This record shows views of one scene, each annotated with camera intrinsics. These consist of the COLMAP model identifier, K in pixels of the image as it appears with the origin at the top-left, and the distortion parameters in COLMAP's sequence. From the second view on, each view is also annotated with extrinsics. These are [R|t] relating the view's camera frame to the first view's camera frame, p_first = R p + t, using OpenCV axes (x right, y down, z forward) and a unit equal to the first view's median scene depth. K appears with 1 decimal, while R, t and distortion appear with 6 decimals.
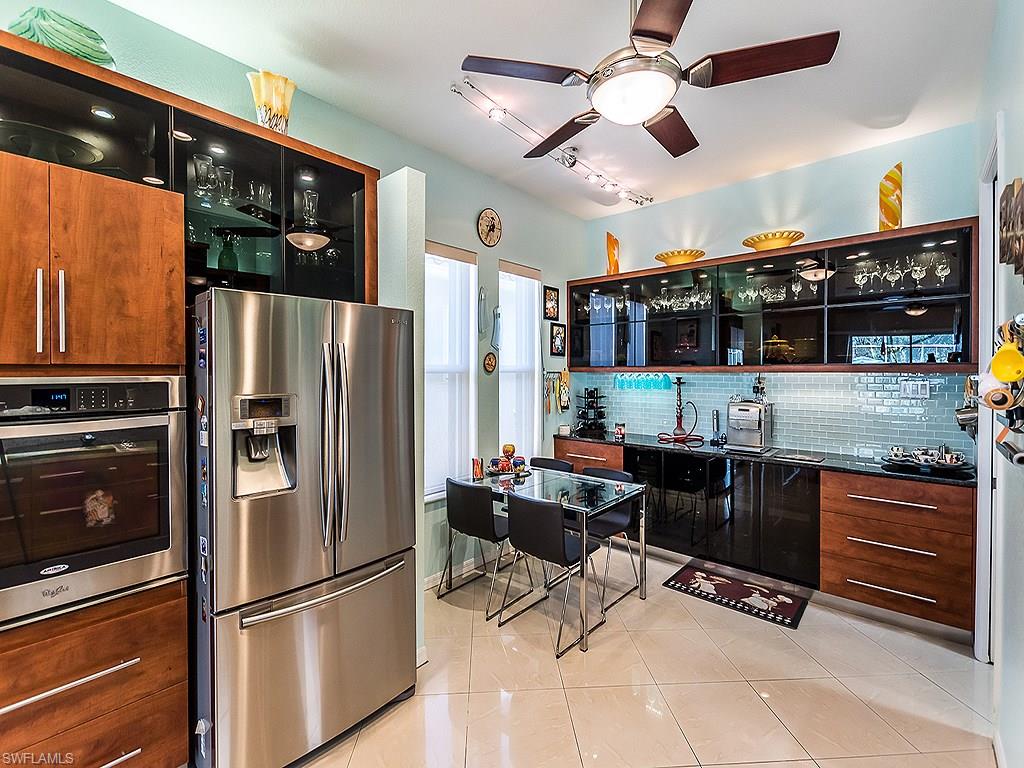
lens RADIAL K [[442.3, 0, 533.2], [0, 442.3, 374.9], [0, 0, 1]] dist [-0.002327, -0.000227]
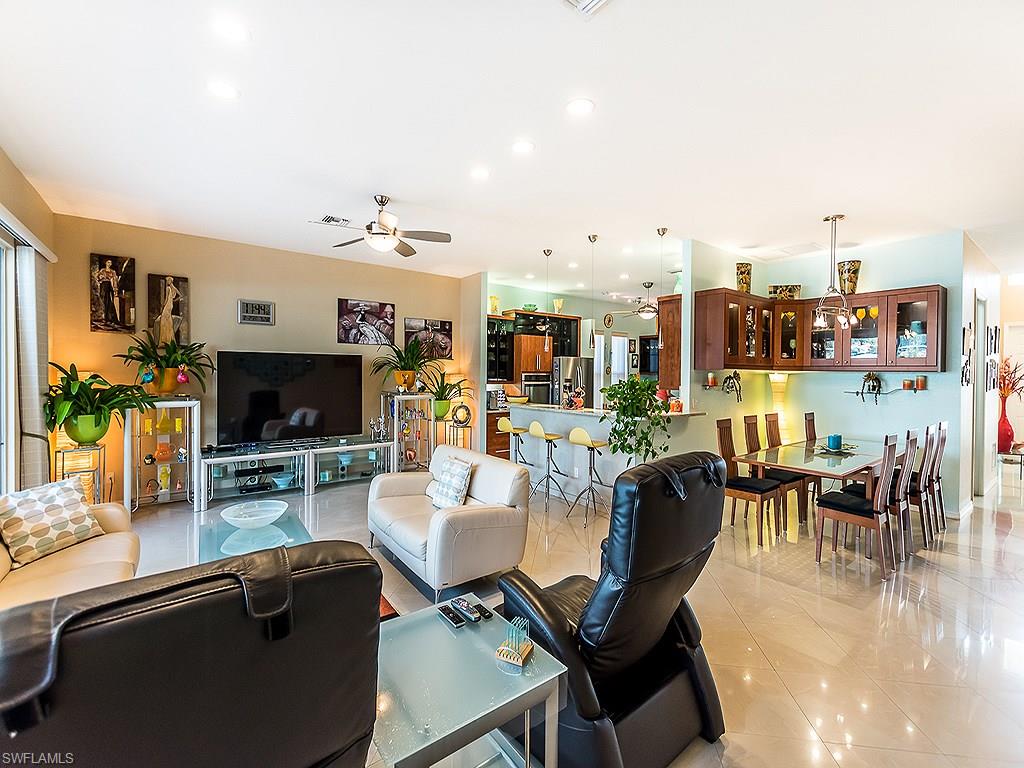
lens RADIAL K [[442.3, 0, 533.2], [0, 442.3, 374.9], [0, 0, 1]] dist [-0.002327, -0.000227]
pose [[0.979314, 0.013636, -0.201885, -0.000143], [-0.014510, 0.999891, -0.002849, 0.012455], [0.201824, 0.005719, 0.979405, -1.552239]]
